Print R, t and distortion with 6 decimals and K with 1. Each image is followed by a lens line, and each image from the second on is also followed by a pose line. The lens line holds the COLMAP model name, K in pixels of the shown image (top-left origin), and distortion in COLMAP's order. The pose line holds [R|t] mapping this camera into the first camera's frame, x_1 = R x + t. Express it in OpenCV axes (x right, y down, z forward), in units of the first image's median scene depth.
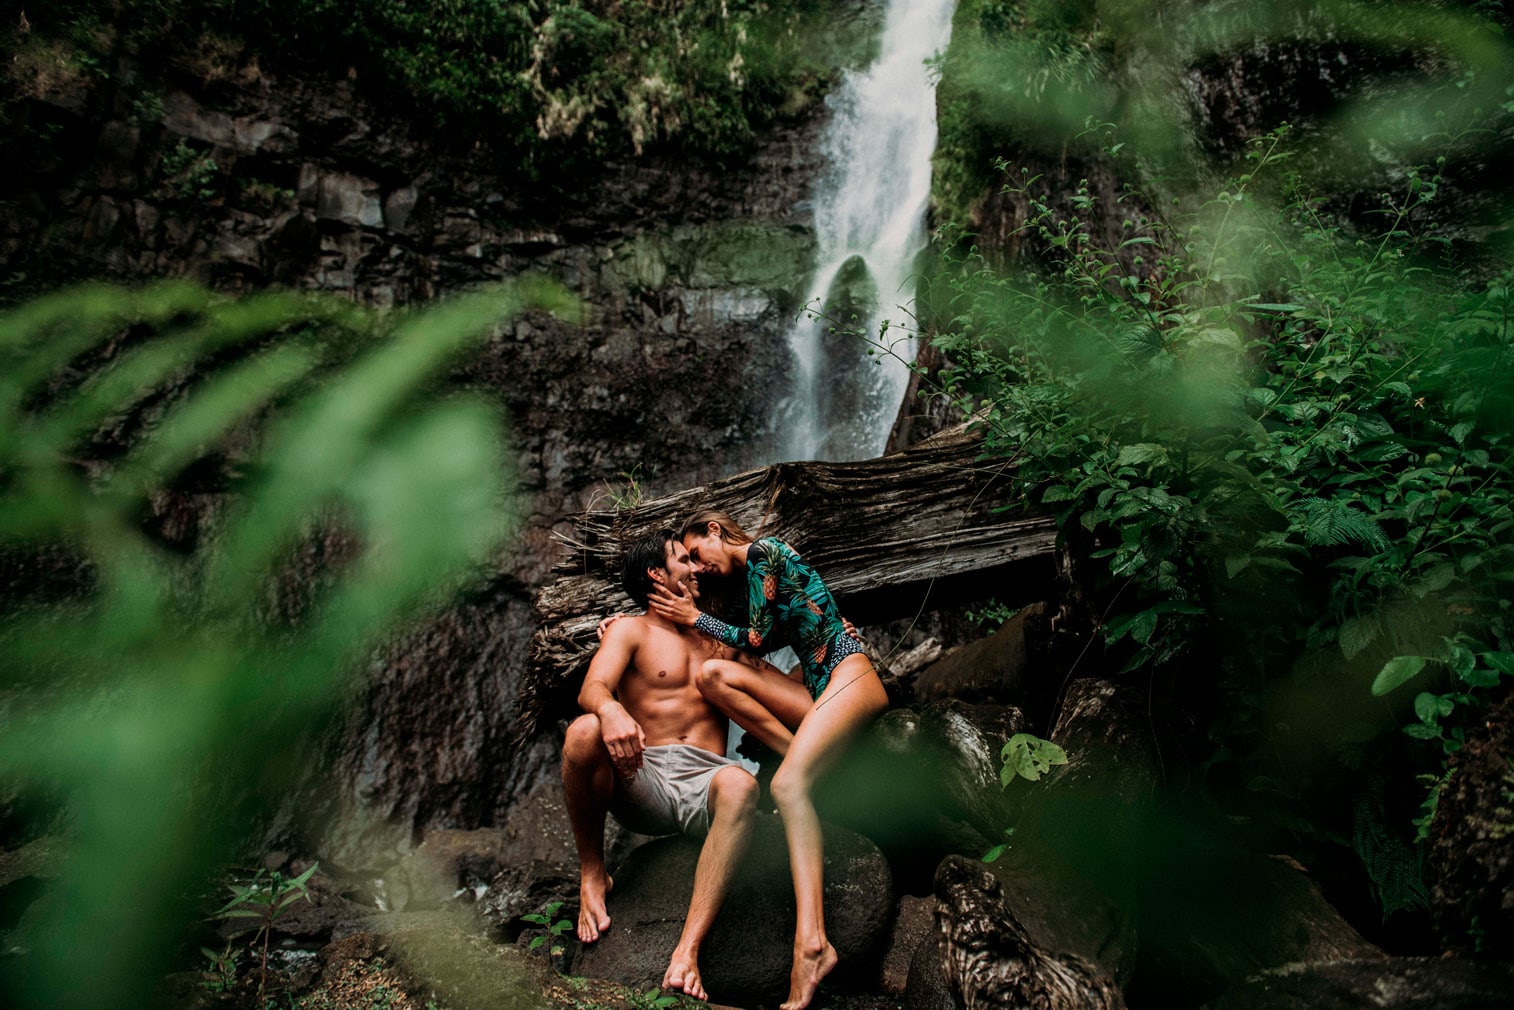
lens RADIAL K [[991.3, 0, 762.3], [0, 991.3, 528.6], [0, 0, 1]] dist [-0.049959, -0.001212]
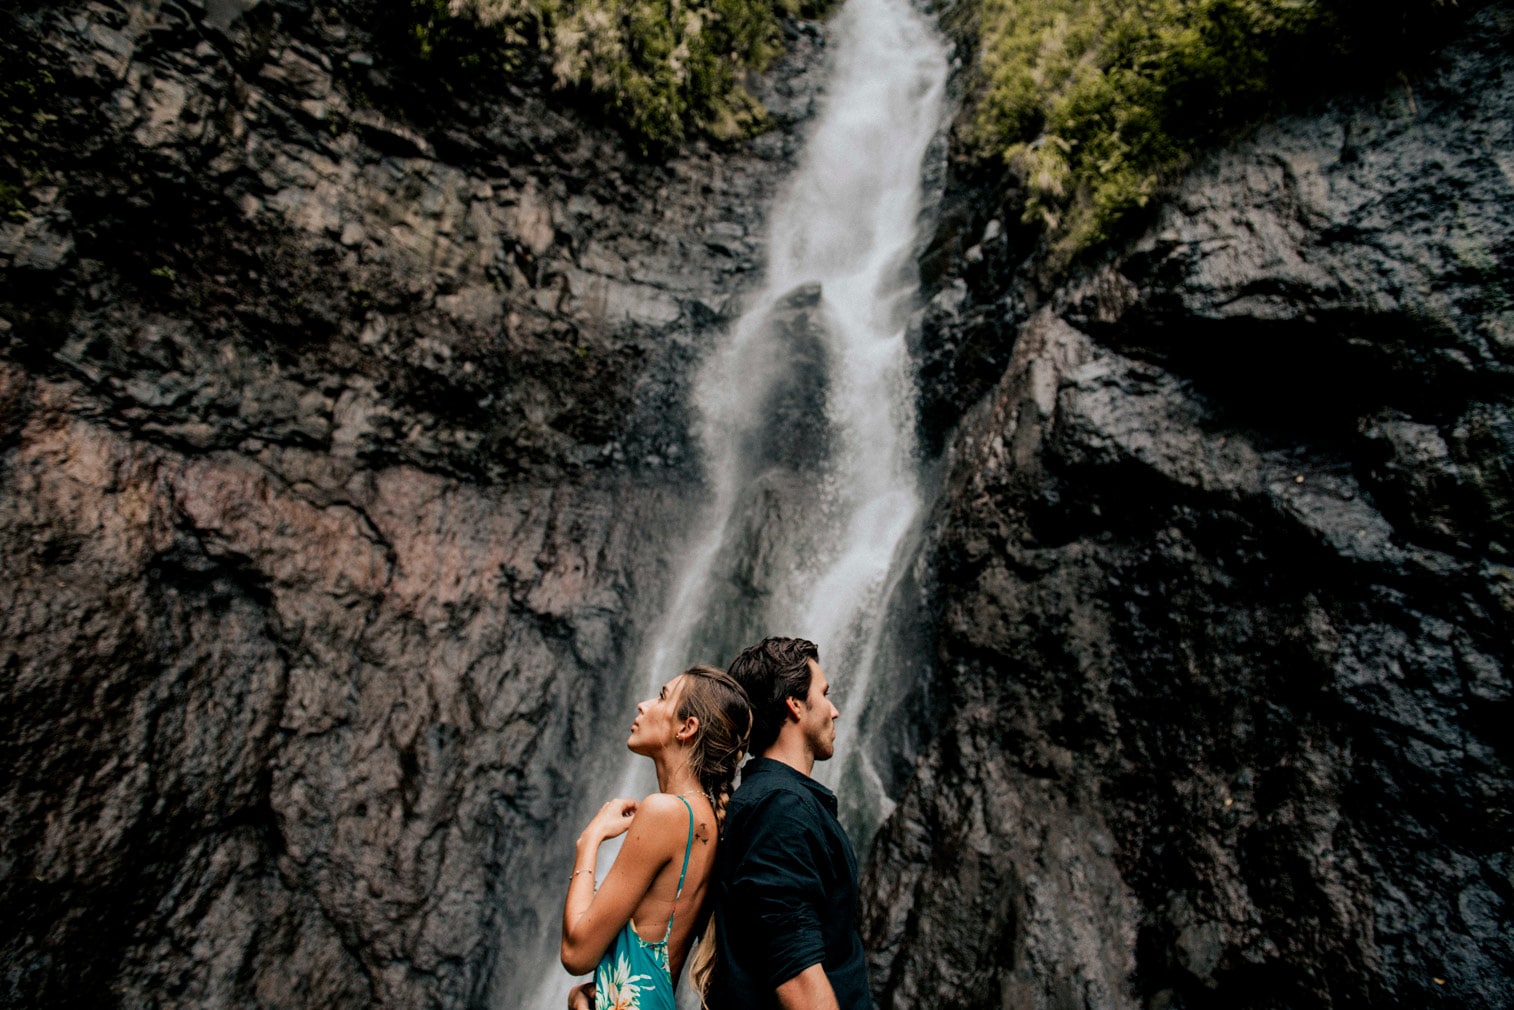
lens RADIAL K [[991.3, 0, 730.0], [0, 991.3, 531.0], [0, 0, 1]] dist [-0.049959, -0.001212]
pose [[0.929514, 0.250033, 0.271086, -0.131185], [-0.202374, 0.960334, -0.191840, 0.079616], [-0.308299, 0.123457, 0.943244, 0.295041]]
